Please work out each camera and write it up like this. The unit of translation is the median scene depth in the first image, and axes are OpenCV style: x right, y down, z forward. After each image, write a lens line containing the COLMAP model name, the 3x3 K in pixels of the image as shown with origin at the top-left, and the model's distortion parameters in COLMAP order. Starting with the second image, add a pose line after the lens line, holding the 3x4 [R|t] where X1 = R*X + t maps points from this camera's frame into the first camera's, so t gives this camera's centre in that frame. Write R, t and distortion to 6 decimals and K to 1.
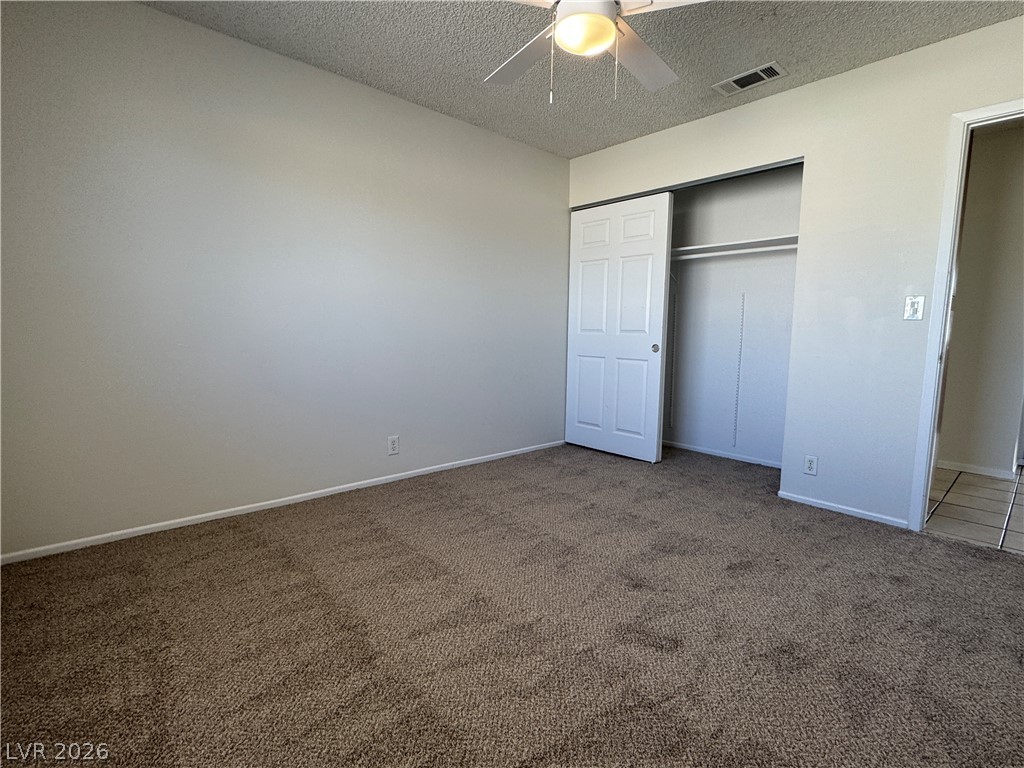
lens RADIAL K [[493.5, 0, 510.9], [0, 493.5, 382.0], [0, 0, 1]] dist [-0.003035, 0.000093]
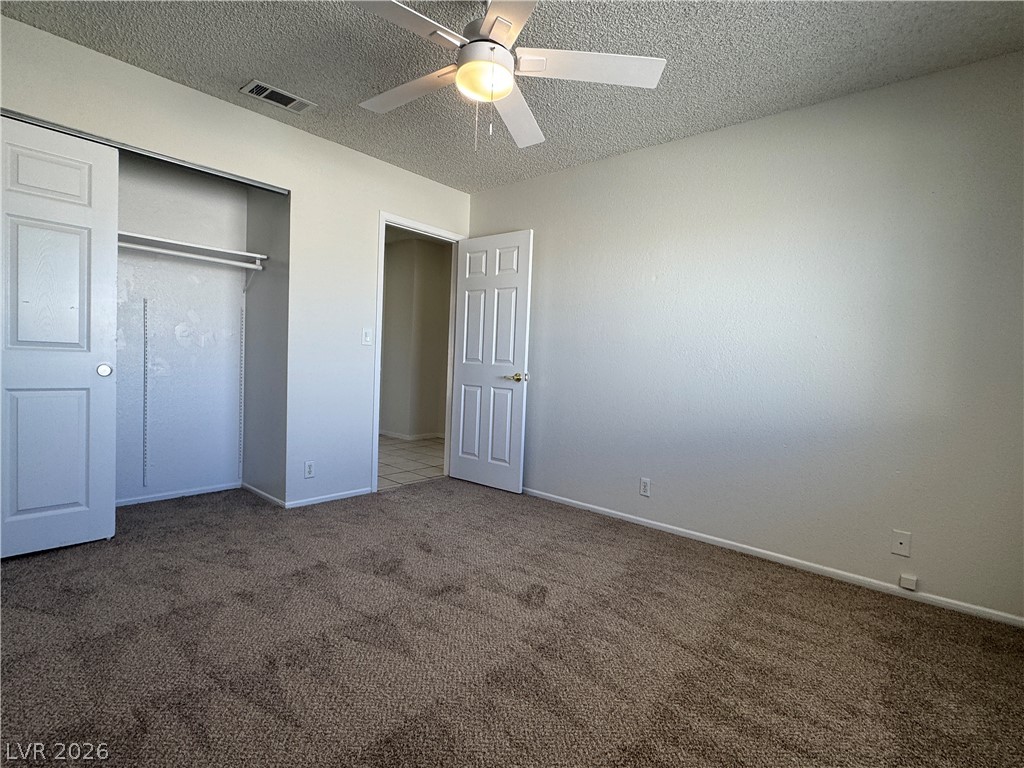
lens RADIAL K [[493.5, 0, 516.3], [0, 493.5, 375.2], [0, 0, 1]] dist [-0.003035, 0.000093]
pose [[-0.115673, -0.046705, 0.992189, -0.555667], [0.063418, 0.996509, 0.054302, -0.076749], [-0.991261, 0.069203, -0.112307, 0.645570]]
